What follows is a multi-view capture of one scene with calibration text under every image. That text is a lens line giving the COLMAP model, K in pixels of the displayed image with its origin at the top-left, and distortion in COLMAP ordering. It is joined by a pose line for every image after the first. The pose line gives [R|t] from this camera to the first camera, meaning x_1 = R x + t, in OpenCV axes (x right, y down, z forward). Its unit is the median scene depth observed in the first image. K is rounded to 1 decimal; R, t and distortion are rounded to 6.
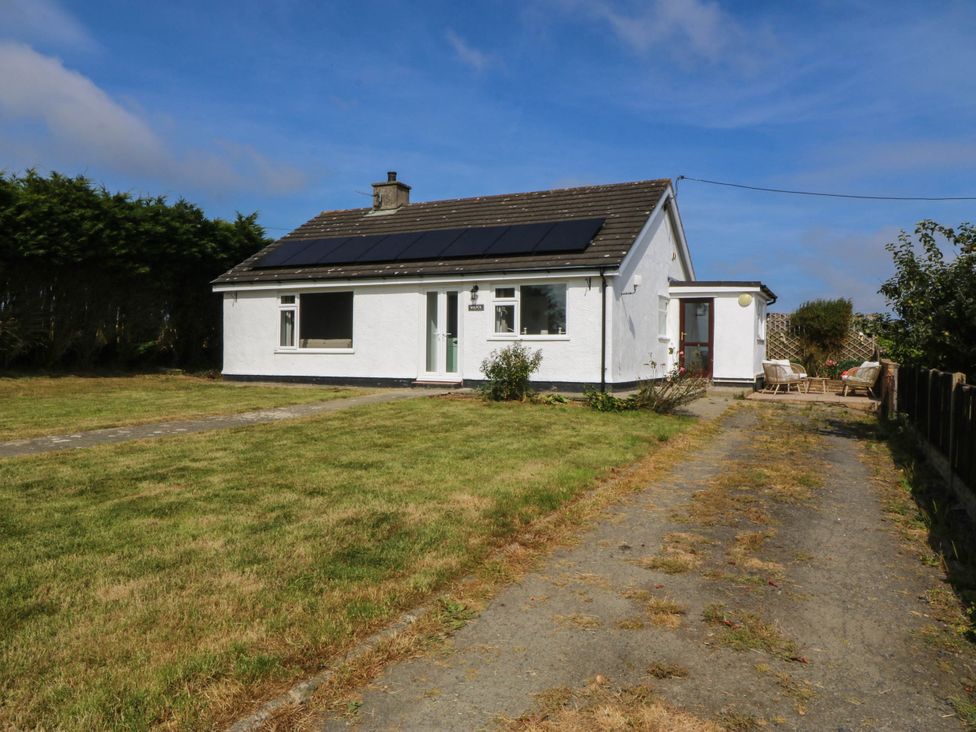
lens RADIAL K [[719.3, 0, 488.0], [0, 719.3, 366.0], [0, 0, 1]] dist [-0.001237, -0.003103]
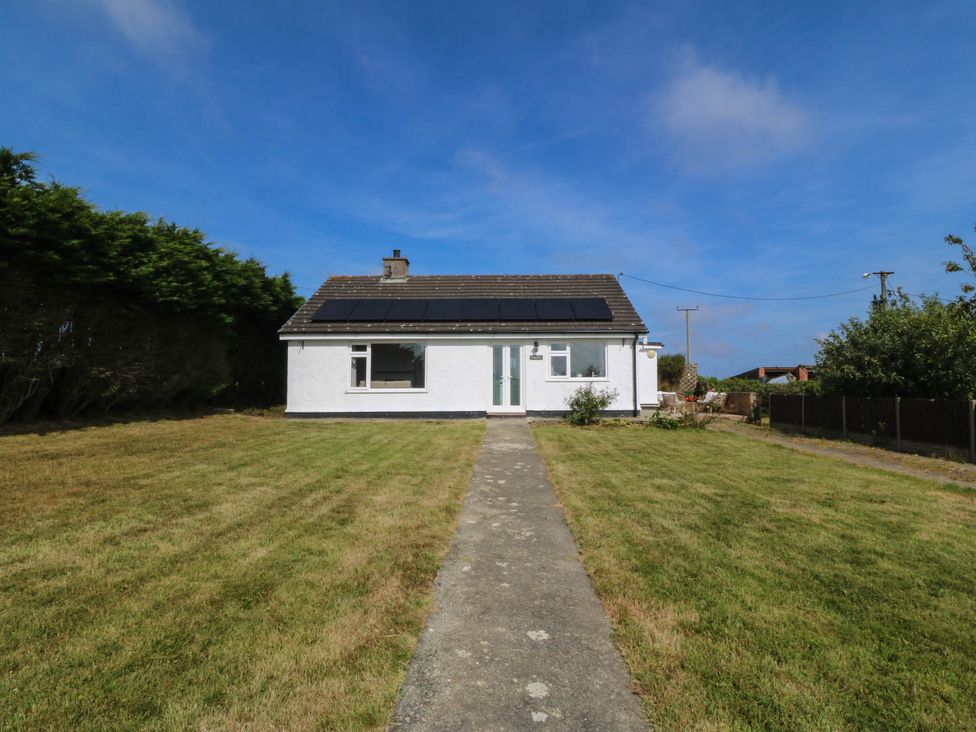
lens RADIAL K [[517.4, 0, 488.9], [0, 517.4, 354.3], [0, 0, 1]] dist [0.009614, -0.013745]
pose [[0.908909, 0.013994, 0.416760, -0.444486], [0.018387, 0.997120, -0.073582, -0.014642], [-0.416589, 0.074543, 0.906034, 0.127202]]
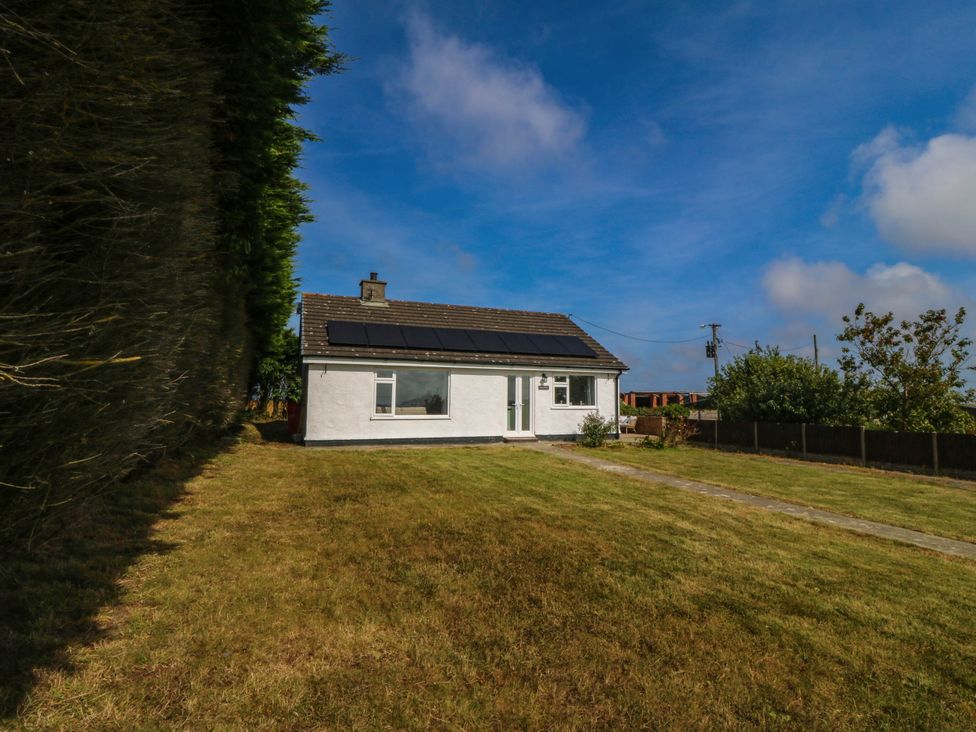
lens RADIAL K [[517.4, 0, 488.9], [0, 517.4, 354.3], [0, 0, 1]] dist [0.009614, -0.013745]
pose [[0.674027, 0.065759, 0.735774, -0.802329], [0.011985, 0.994925, -0.099900, -0.037727], [-0.738610, 0.076154, 0.669818, 0.294332]]
